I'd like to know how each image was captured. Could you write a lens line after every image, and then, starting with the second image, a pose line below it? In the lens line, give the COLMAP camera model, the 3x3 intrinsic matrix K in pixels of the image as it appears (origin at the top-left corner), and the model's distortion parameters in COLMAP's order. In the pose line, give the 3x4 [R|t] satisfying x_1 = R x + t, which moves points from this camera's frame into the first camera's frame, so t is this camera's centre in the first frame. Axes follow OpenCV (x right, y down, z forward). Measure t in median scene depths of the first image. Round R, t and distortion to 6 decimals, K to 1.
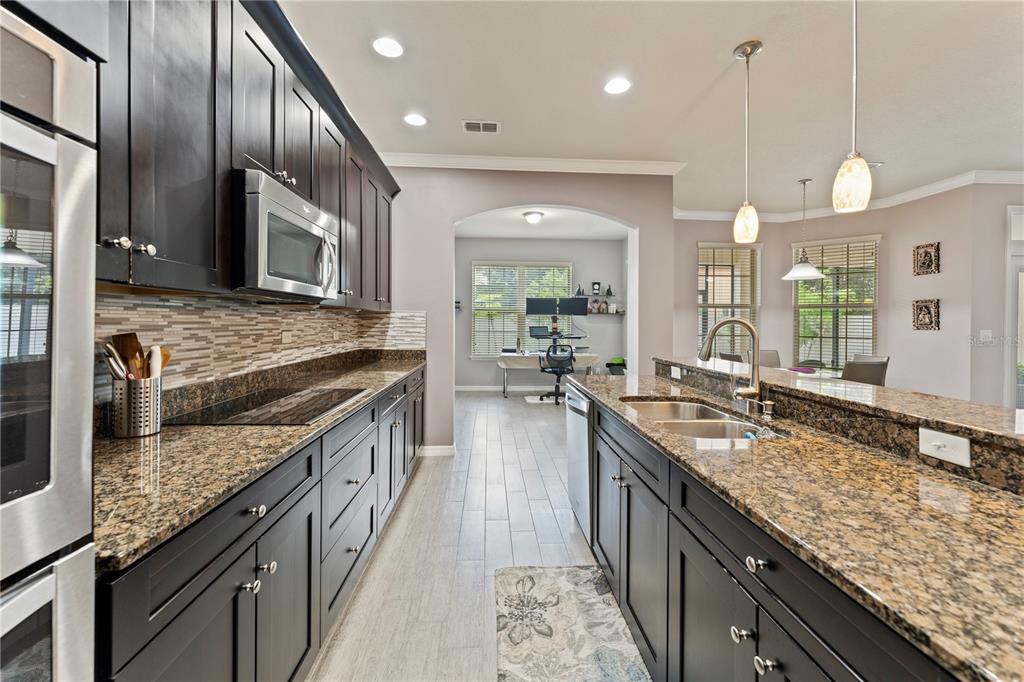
lens RADIAL K [[415.8, 0, 521.5], [0, 415.8, 322.8], [0, 0, 1]] dist [0.000404, 0.000015]
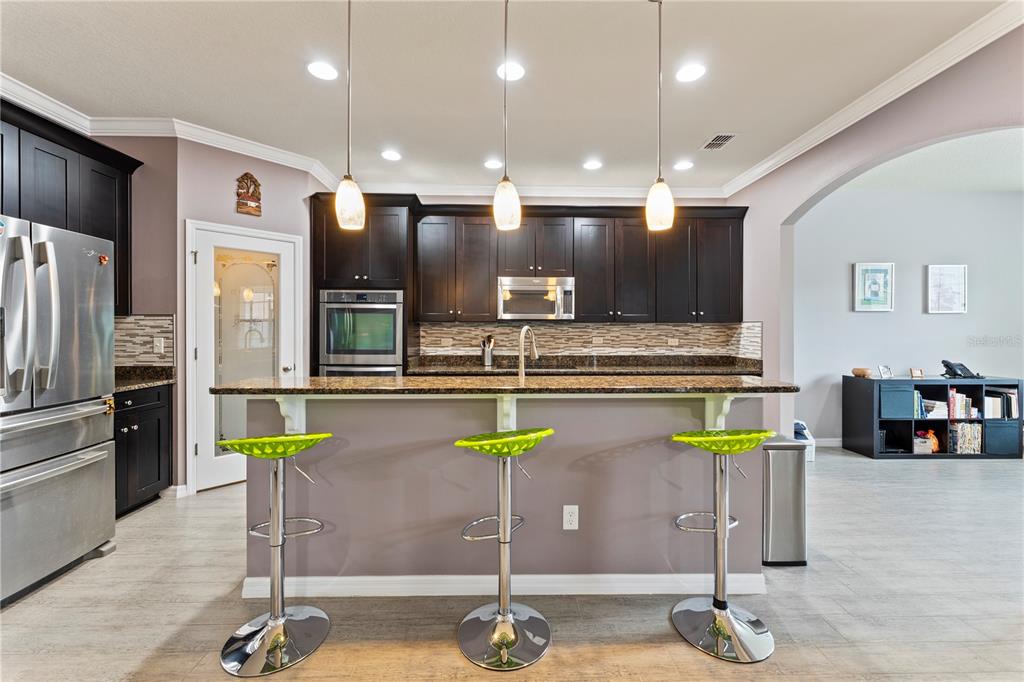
lens RADIAL K [[415.8, 0, 512.4], [0, 415.8, 334.0], [0, 0, 1]] dist [0.000404, 0.000015]
pose [[-0.044607, 0.001631, -0.999003, 0.804037], [-0.003957, 0.999991, 0.001809, 0.003753], [0.998997, 0.004033, -0.044600, 0.452909]]
